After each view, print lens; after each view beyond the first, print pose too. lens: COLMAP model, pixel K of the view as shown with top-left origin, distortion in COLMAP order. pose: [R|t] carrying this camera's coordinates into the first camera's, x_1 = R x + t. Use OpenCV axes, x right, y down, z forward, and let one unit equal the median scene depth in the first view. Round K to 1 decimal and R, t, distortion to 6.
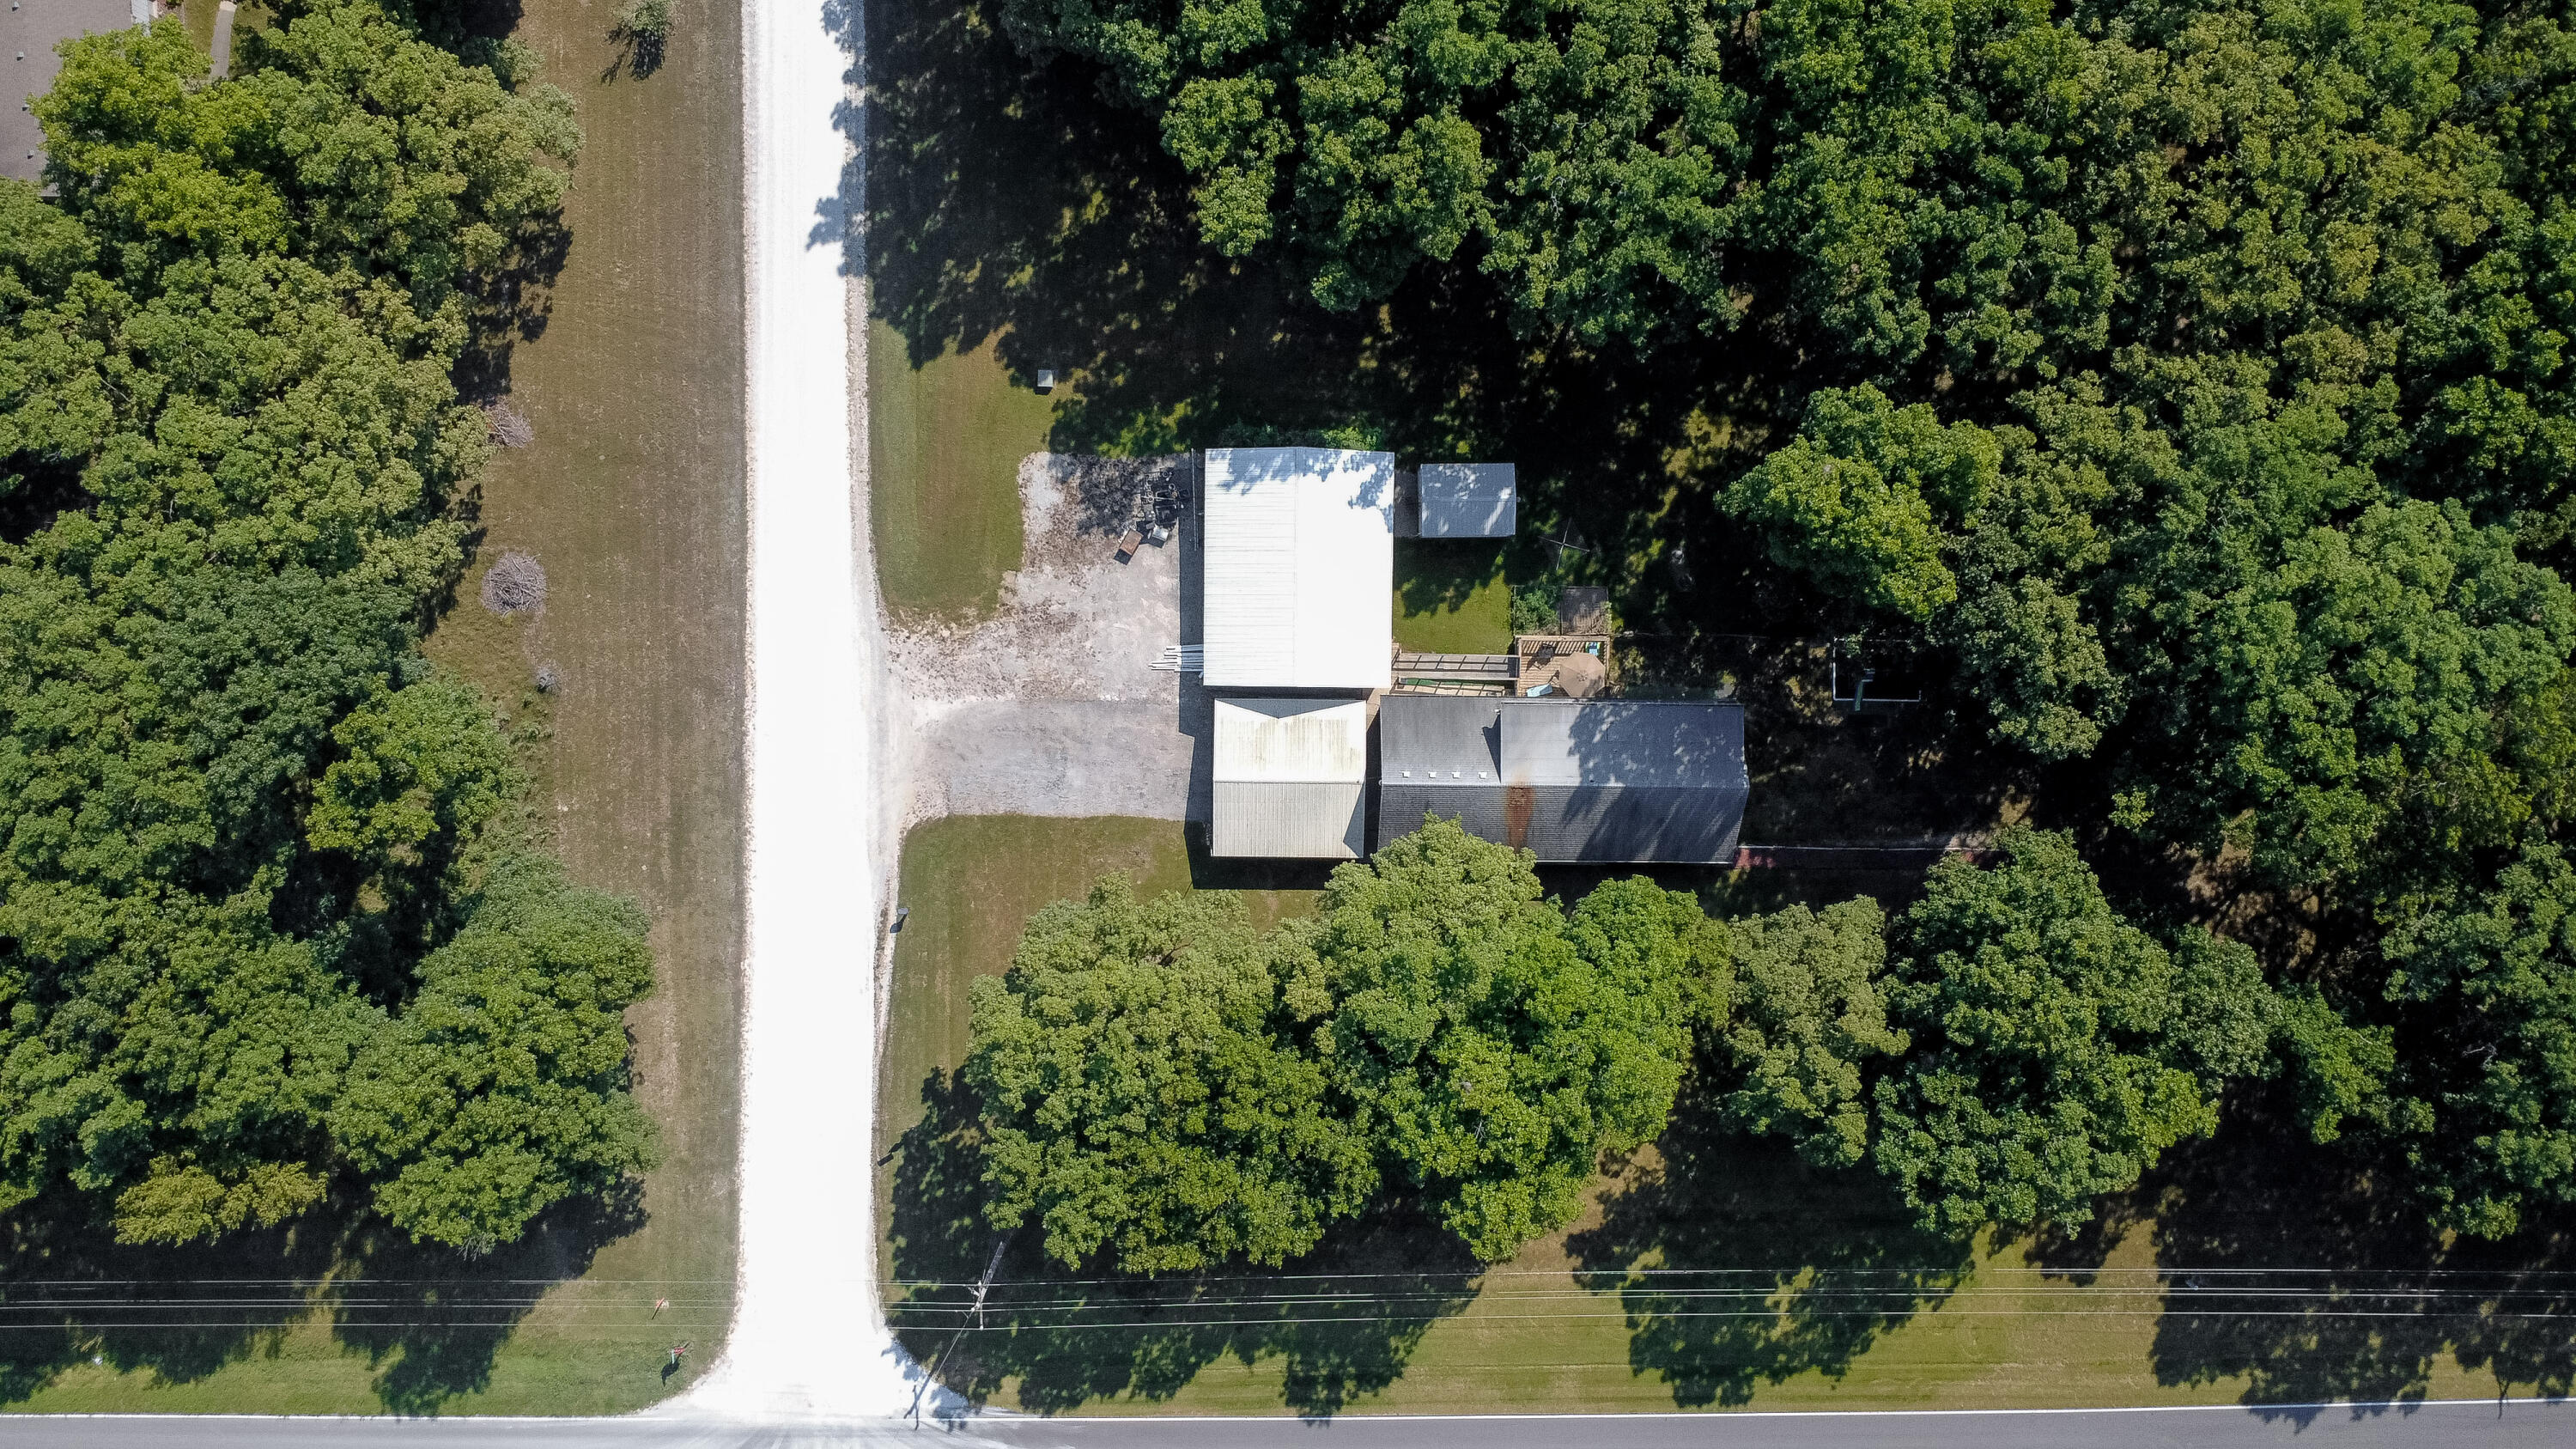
lens RADIAL K [[1840.3, 0, 1278.1], [0, 1840.3, 724.5], [0, 0, 1]] dist [0.000986, 0.006292]
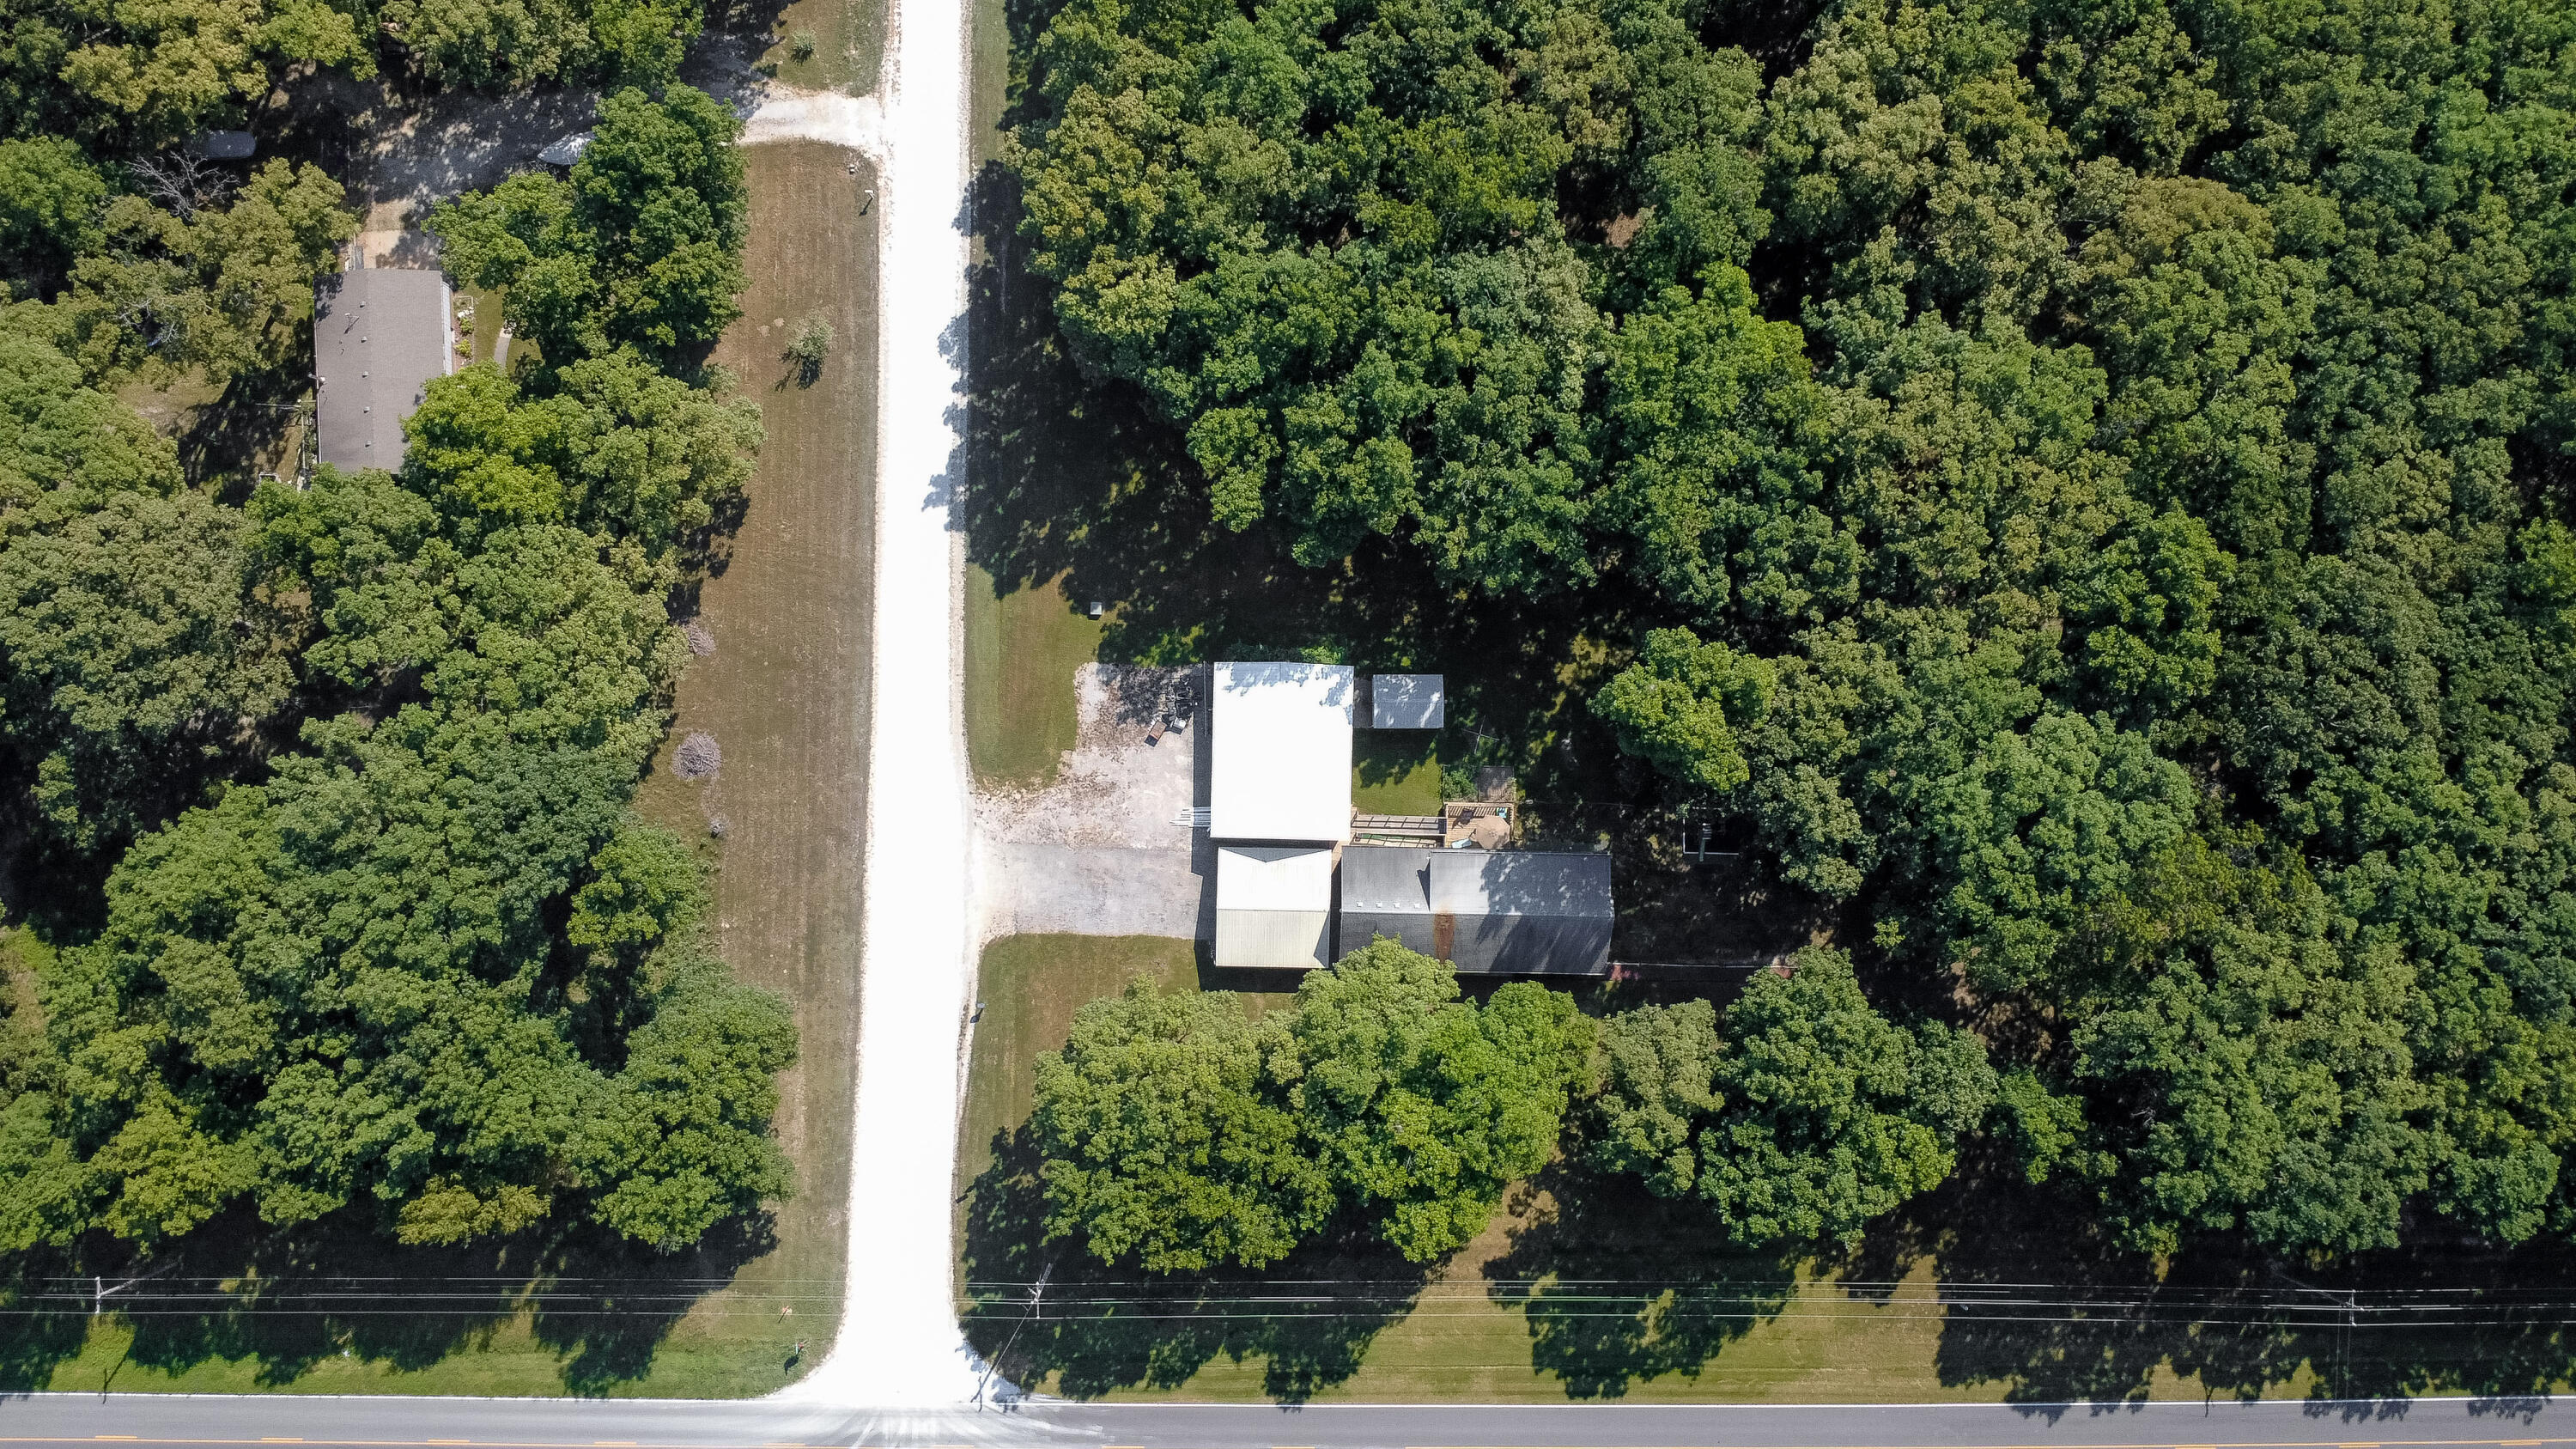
lens RADIAL K [[1840.3, 0, 1278.1], [0, 1840.3, 724.5], [0, 0, 1]] dist [0.000986, 0.006292]
pose [[0.999948, 0.010108, 0.000934, 0.007544], [-0.009983, 0.995904, -0.089861, 0.019195], [-0.001838, 0.089847, 0.995954, -0.384565]]
